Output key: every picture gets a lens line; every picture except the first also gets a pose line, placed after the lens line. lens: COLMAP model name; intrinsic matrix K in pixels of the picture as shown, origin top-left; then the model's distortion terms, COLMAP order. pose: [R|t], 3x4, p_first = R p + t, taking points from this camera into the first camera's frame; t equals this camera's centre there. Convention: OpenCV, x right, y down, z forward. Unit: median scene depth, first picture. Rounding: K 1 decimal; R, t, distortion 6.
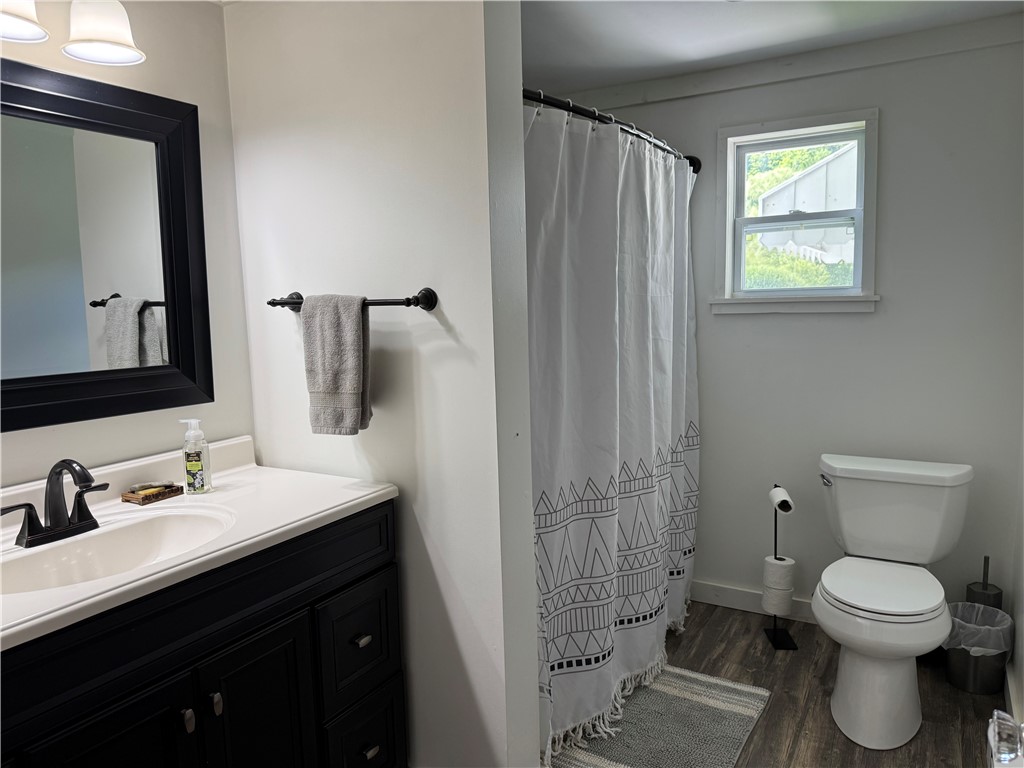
lens RADIAL K [[727.9, 0, 512.0], [0, 727.9, 384.0], [0, 0, 1]] dist [0.090267, -0.118291]
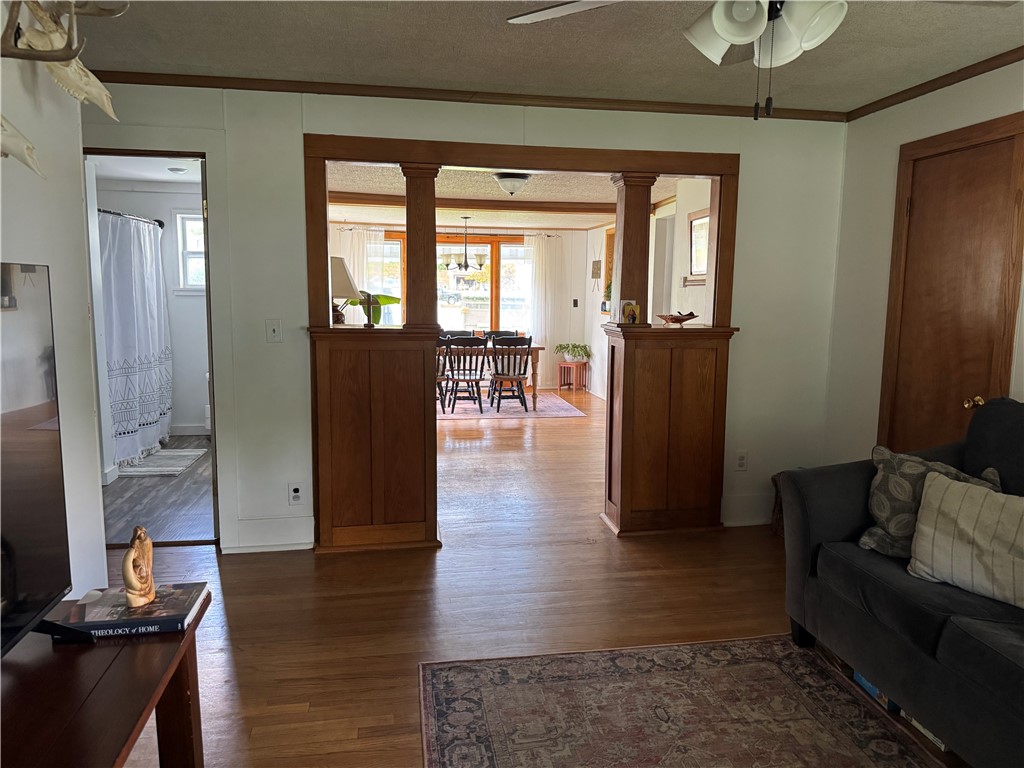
lens RADIAL K [[727.9, 0, 512.0], [0, 727.9, 384.0], [0, 0, 1]] dist [0.090267, -0.118291]
pose [[0.768053, -0.047420, 0.638628, -0.428435], [0.042382, 0.998832, 0.023194, 0.185361], [-0.638982, 0.009252, 0.769166, -1.533937]]
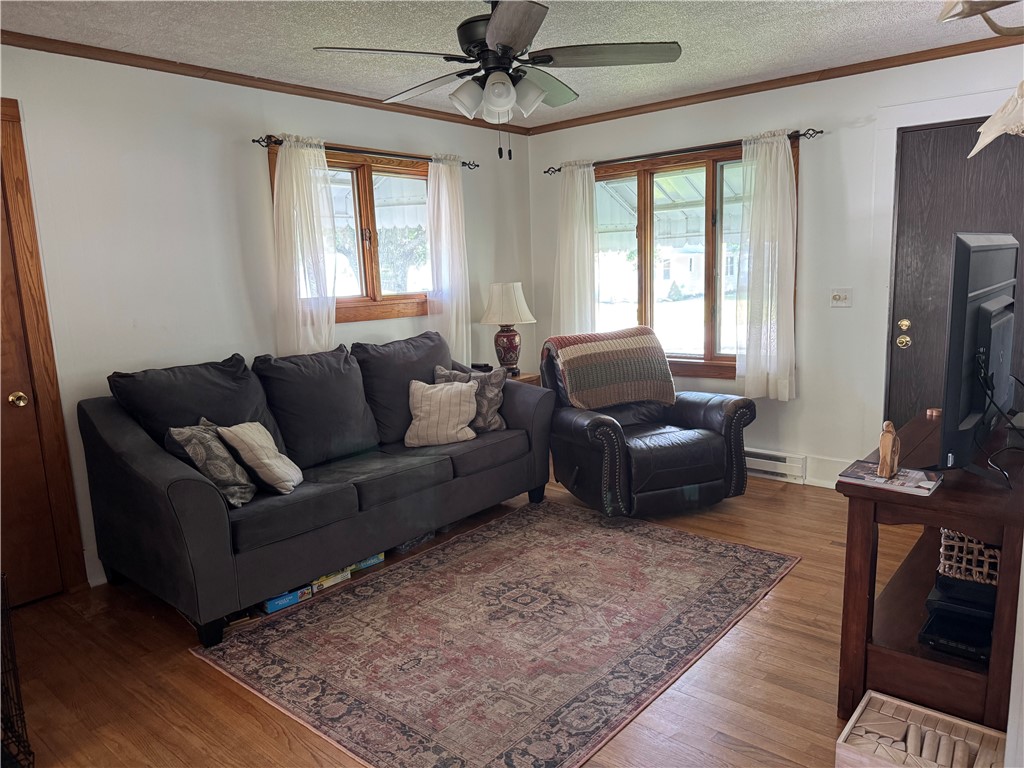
lens RADIAL K [[727.9, 0, 512.0], [0, 727.9, 384.0], [0, 0, 1]] dist [0.090267, -0.118291]
pose [[-0.981678, 0.034927, 0.187317, 0.862448], [0.085000, 0.960095, 0.266444, -0.414879], [-0.170536, 0.277485, -0.945473, 3.257363]]
